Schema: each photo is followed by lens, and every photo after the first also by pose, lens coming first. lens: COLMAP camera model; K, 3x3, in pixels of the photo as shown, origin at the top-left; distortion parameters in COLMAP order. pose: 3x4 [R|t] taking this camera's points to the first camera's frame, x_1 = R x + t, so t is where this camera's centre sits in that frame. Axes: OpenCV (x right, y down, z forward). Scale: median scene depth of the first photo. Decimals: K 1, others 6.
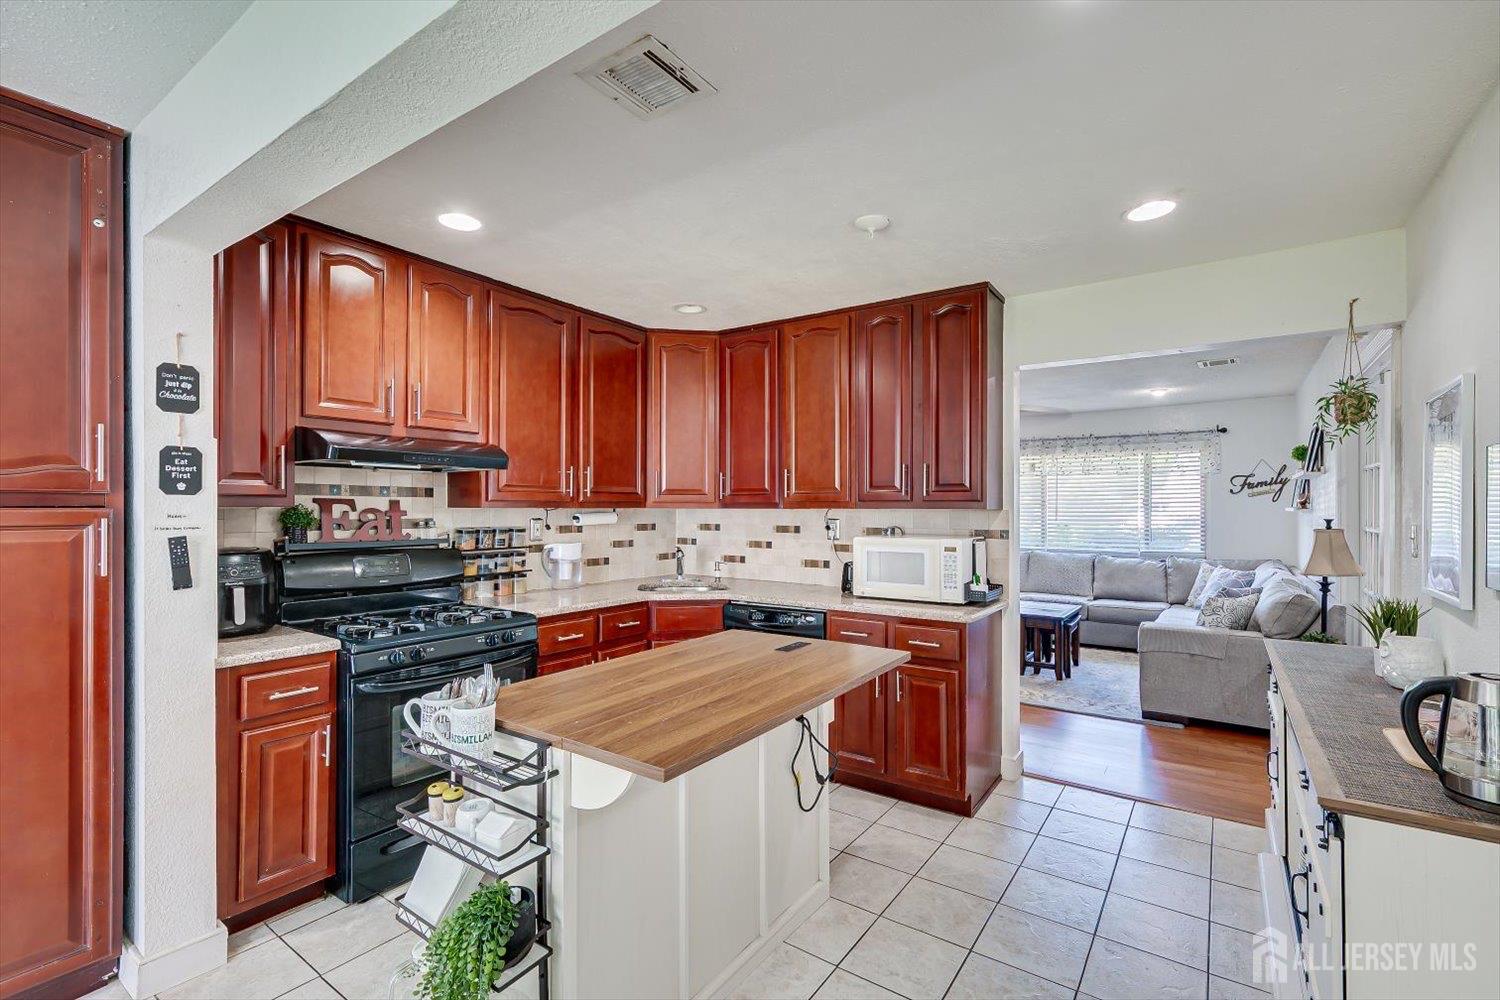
lens RADIAL K [[678.5, 0, 745.3], [0, 678.5, 501.7], [0, 0, 1]] dist [-0.000106, -0.000060]
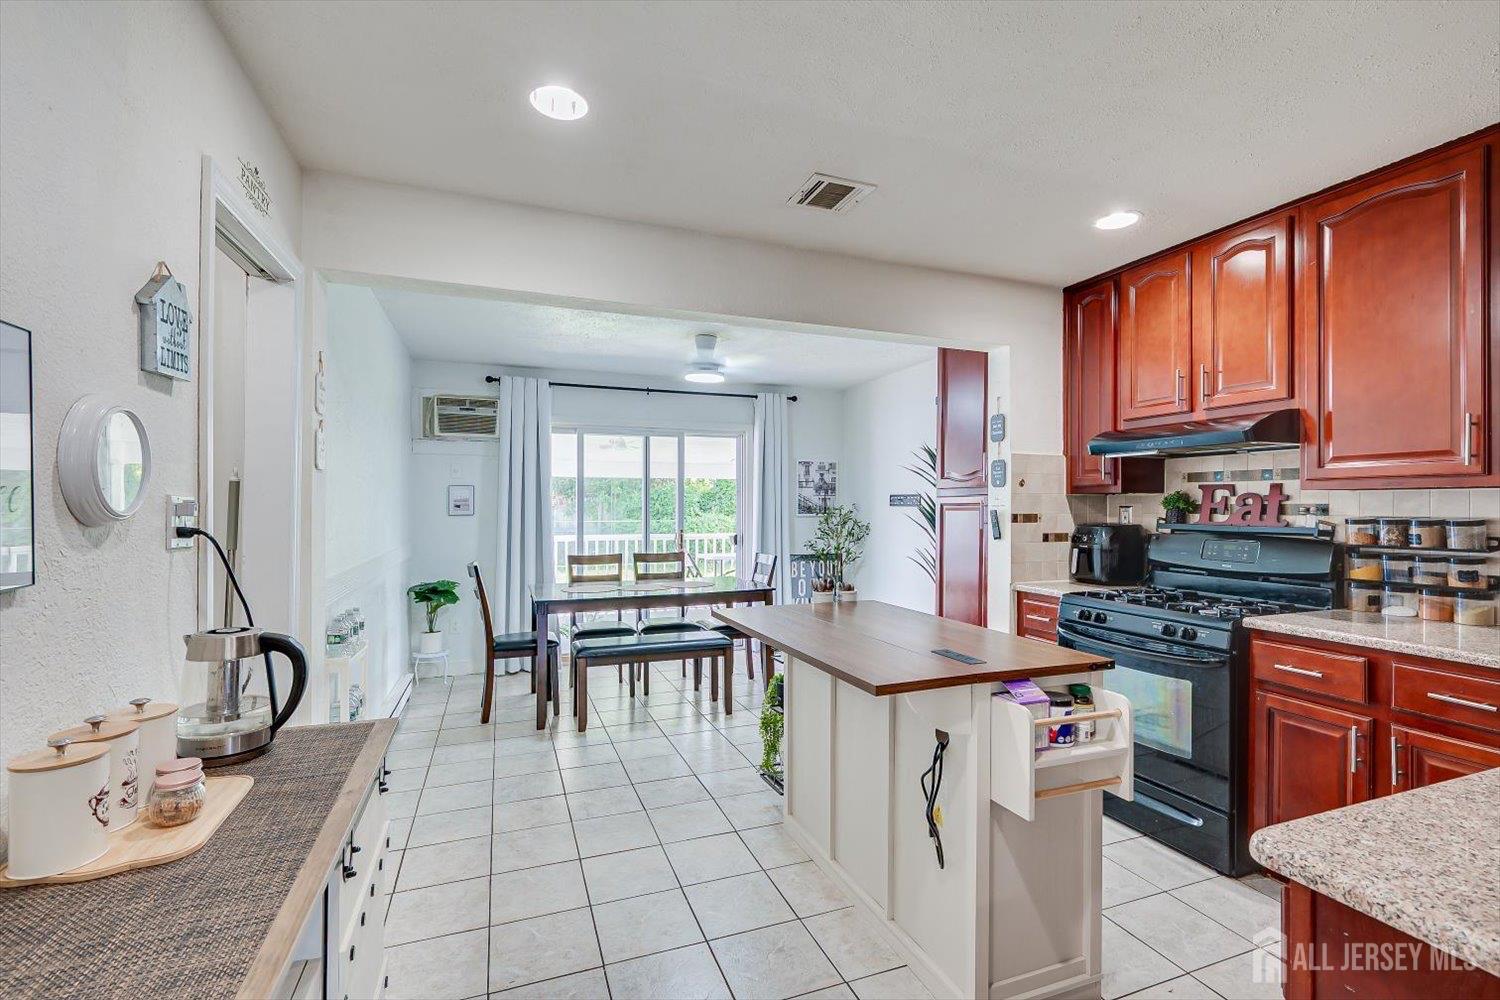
lens RADIAL K [[678.5, 0, 750.1], [0, 678.5, 507.3], [0, 0, 1]] dist [-0.000106, -0.000060]
pose [[-0.560938, -0.003803, -0.827849, 0.696270], [0.004487, 0.999961, -0.007634, 0.036505], [0.827846, -0.007997, -0.560899, 1.002454]]
